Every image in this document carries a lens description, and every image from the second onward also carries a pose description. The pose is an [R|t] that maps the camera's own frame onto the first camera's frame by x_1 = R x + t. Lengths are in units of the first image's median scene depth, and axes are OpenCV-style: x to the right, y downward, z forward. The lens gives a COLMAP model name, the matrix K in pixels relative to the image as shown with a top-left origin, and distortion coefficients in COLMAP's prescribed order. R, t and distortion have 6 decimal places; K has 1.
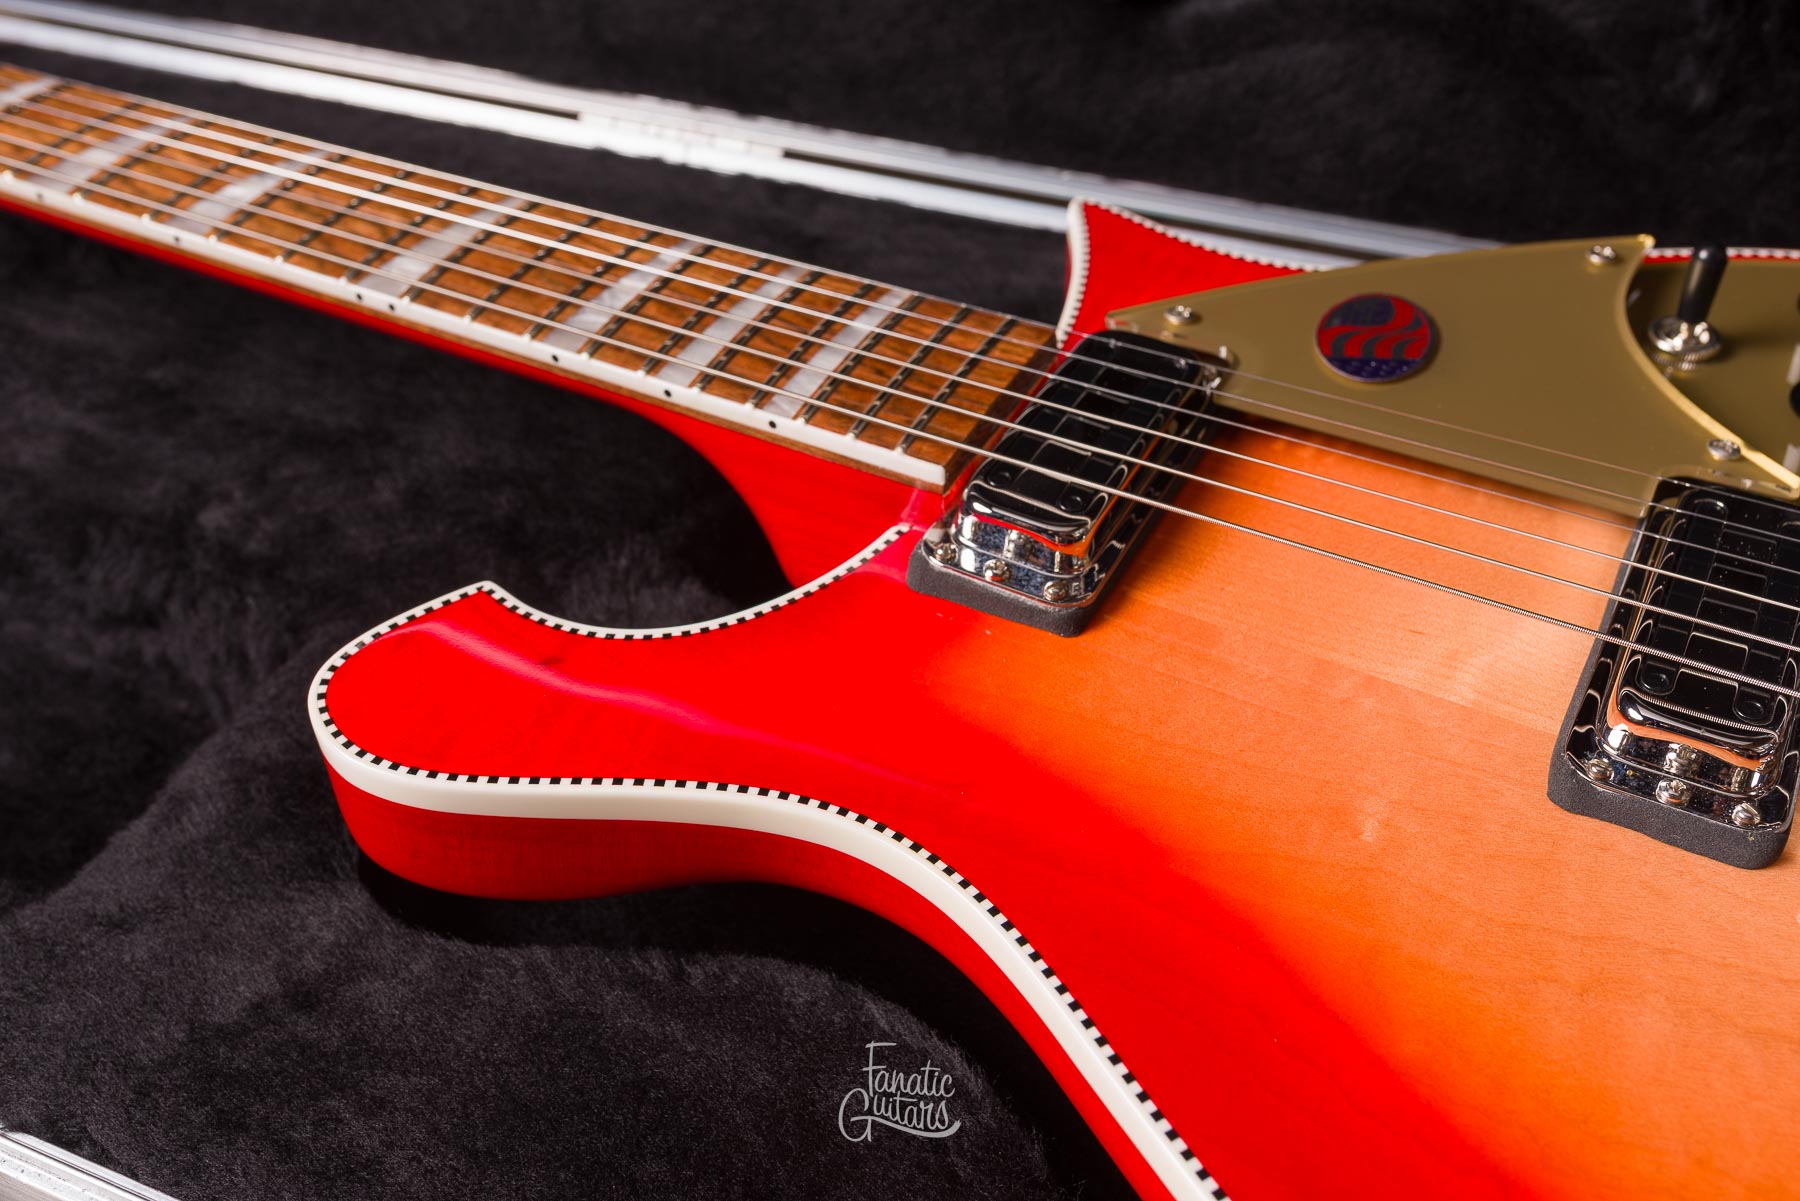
lens RADIAL K [[1800.0, 0, 899.7], [0, 1800.0, 596.5], [0, 0, 1]] dist [0.001515, -0.005146]
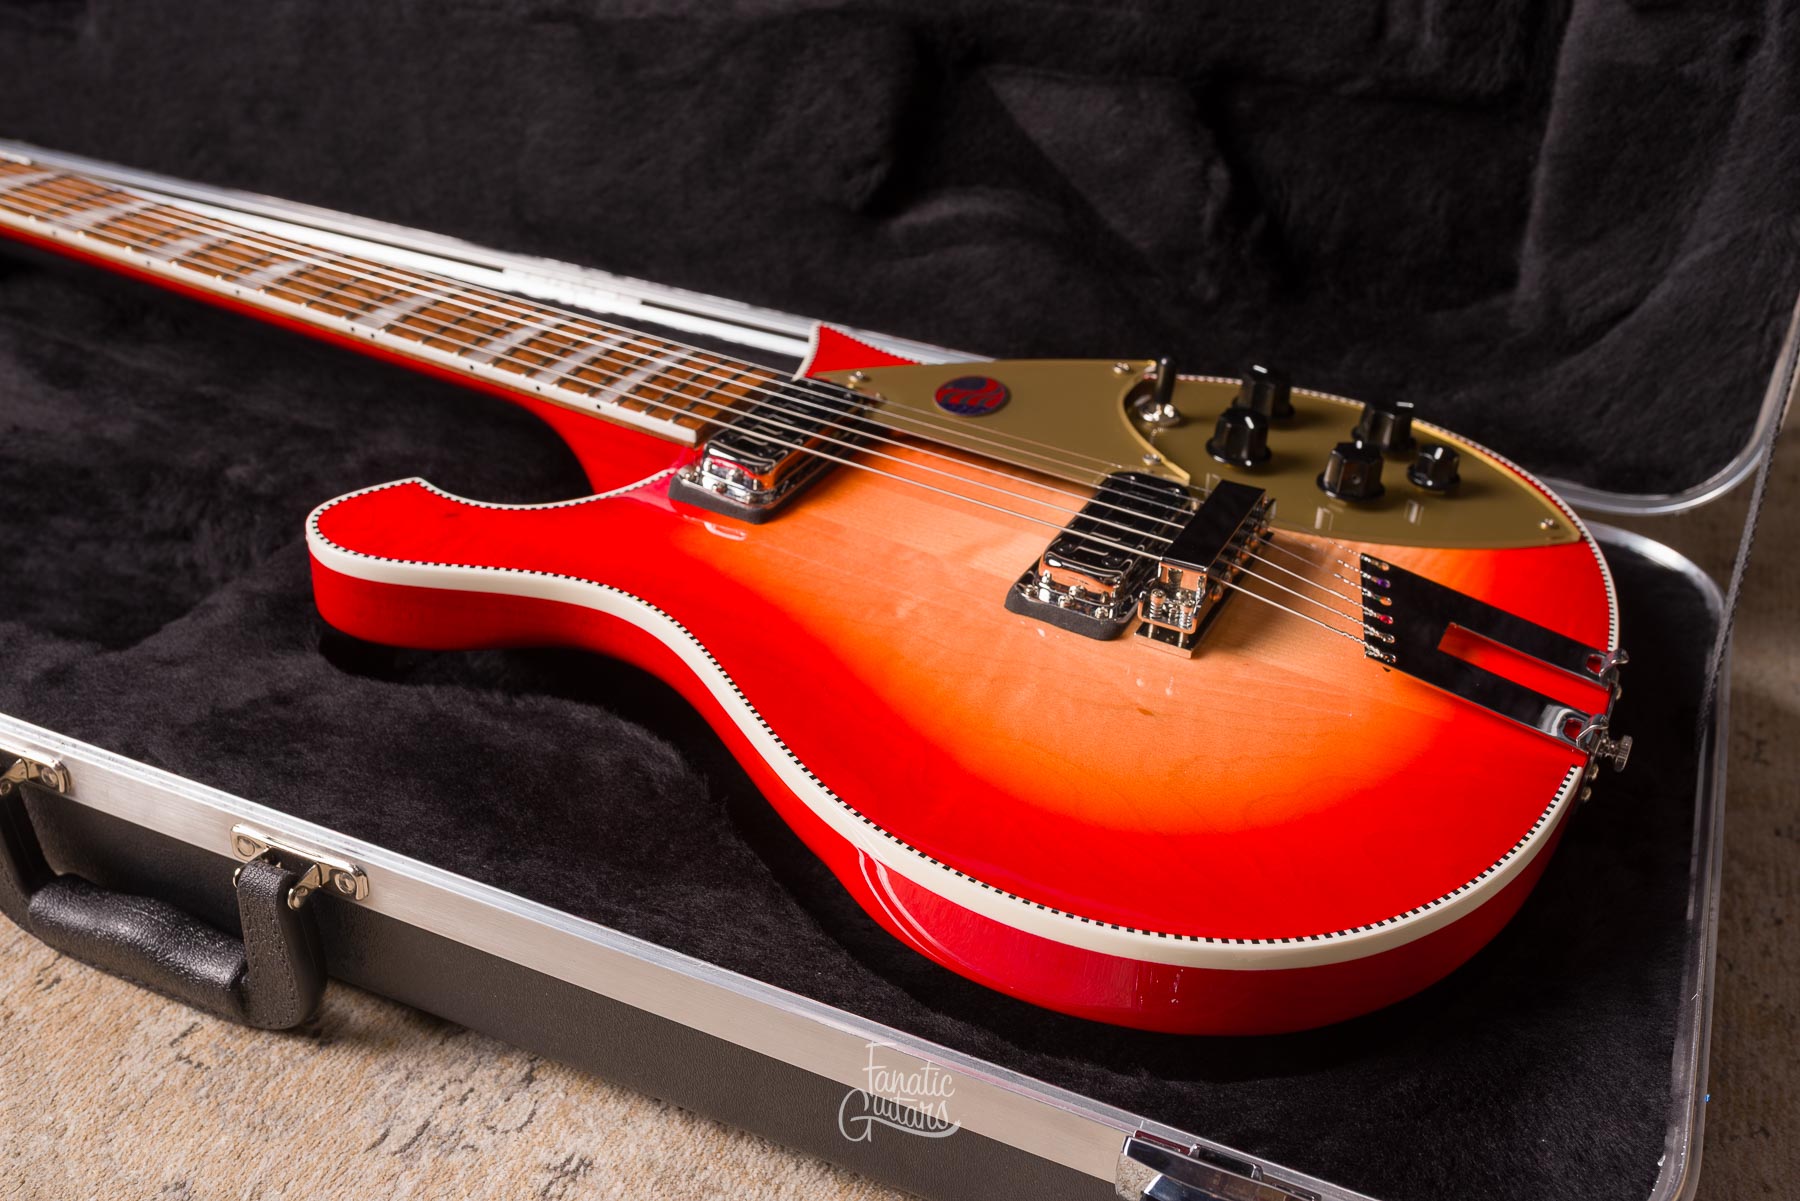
lens RADIAL K [[1755.5, 0, 900.0], [0, 1755.5, 600.5], [0, 0, 1]] dist [-0.001233, -0.005971]
pose [[0.995936, 0.071558, 0.054685, 0.121122], [-0.062023, 0.985225, -0.159640, 0.298302], [-0.065300, 0.155600, 0.985659, -0.551592]]
